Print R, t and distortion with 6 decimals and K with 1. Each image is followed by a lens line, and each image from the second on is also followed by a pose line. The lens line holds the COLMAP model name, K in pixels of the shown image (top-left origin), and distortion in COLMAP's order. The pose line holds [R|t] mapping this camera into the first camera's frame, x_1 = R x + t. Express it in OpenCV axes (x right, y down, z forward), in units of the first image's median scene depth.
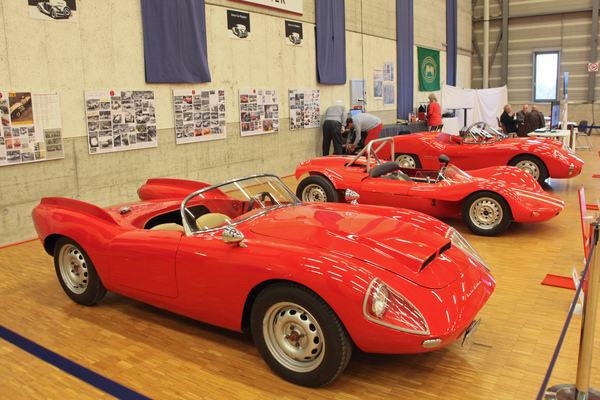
lens RADIAL K [[510.7, 0, 294.5], [0, 510.7, 198.9], [0, 0, 1]] dist [-0.087563, 0.069509]
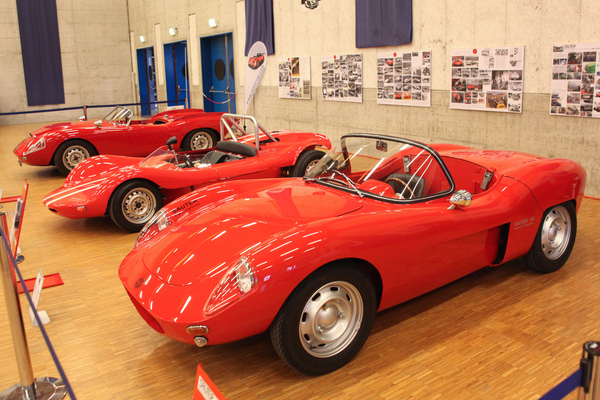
lens RADIAL K [[510.7, 0, 294.5], [0, 510.7, 198.9], [0, 0, 1]] dist [-0.087563, 0.069509]
pose [[-0.353985, 0.269663, -0.895531, 0.826471], [-0.146183, 0.929808, 0.337768, -0.249199], [0.923756, 0.250476, -0.289718, 1.156494]]
